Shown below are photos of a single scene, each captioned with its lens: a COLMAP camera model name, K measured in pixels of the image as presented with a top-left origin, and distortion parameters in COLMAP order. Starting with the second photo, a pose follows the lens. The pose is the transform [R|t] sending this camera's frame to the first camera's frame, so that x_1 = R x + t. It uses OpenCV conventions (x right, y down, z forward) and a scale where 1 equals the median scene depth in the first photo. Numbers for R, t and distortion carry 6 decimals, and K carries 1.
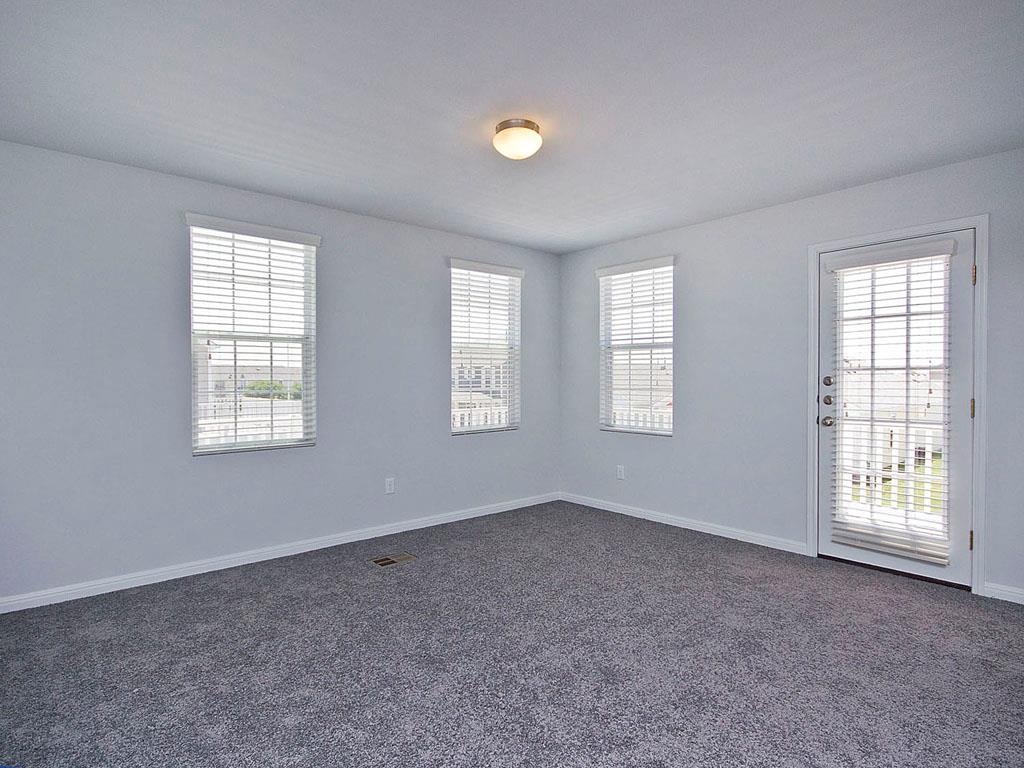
lens RADIAL K [[563.2, 0, 514.0], [0, 563.2, 387.7], [0, 0, 1]] dist [-0.004035, -0.003599]
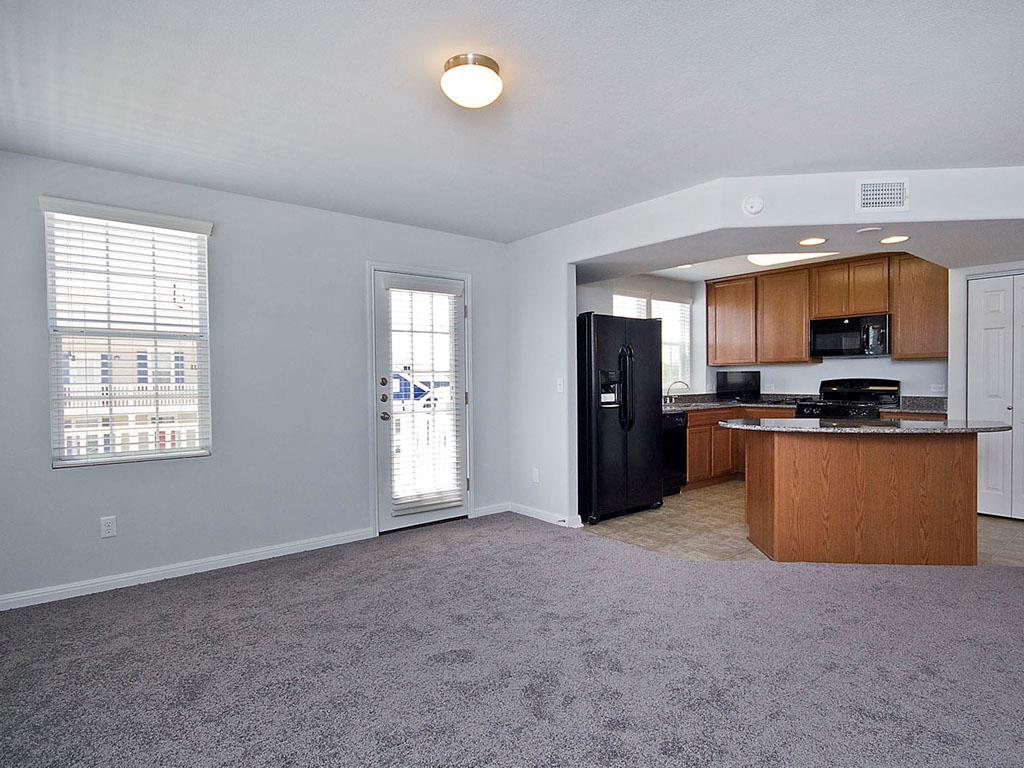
lens RADIAL K [[563.2, 0, 511.8], [0, 563.2, 384.8], [0, 0, 1]] dist [-0.004035, -0.003599]
pose [[0.015568, -0.015457, 0.999759, -0.492118], [0.019321, 0.999698, 0.015155, -0.014457], [-0.999692, 0.019080, 0.015862, 0.580536]]
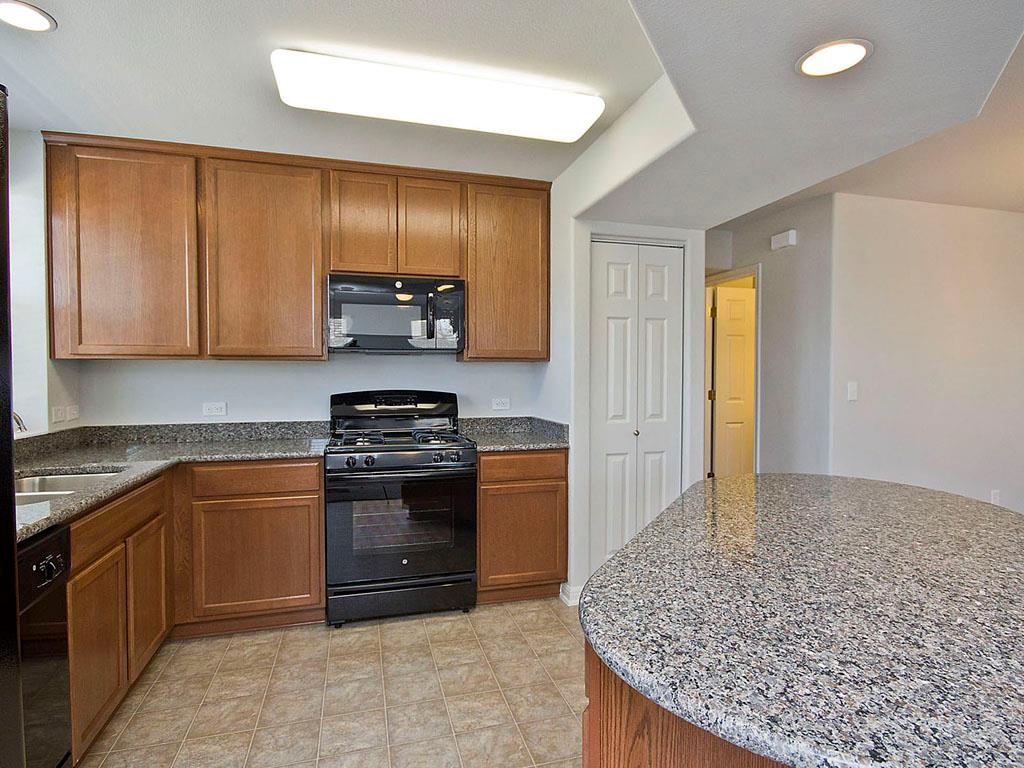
lens RADIAL K [[563.2, 0, 515.6], [0, 563.2, 389.5], [0, 0, 1]] dist [-0.004035, -0.003599]
pose [[-0.920236, -0.011253, 0.391201, 0.376732], [0.002368, 0.999408, 0.034319, -0.019928], [-0.391356, 0.032508, -0.919665, 0.419952]]
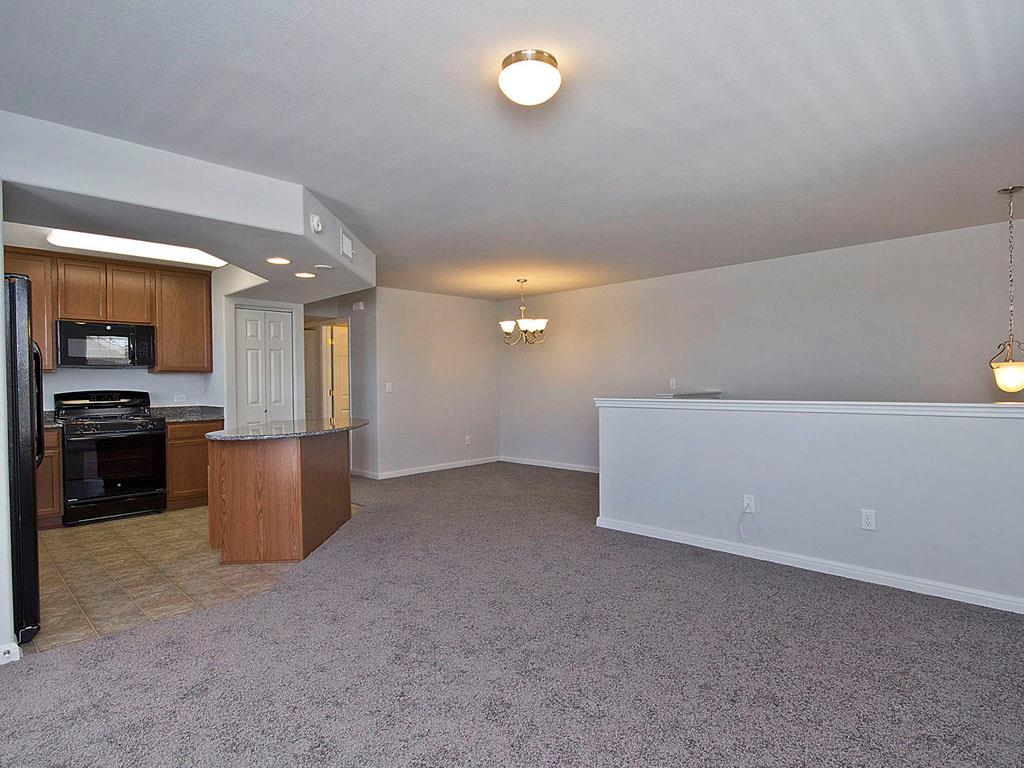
lens RADIAL K [[563.2, 0, 527.3], [0, 563.2, 393.5], [0, 0, 1]] dist [-0.004035, -0.003599]
pose [[-0.993552, 0.011456, -0.112798, 0.057787], [0.008240, 0.999547, 0.028929, -0.015082], [0.113079, 0.027813, -0.993197, 1.078382]]
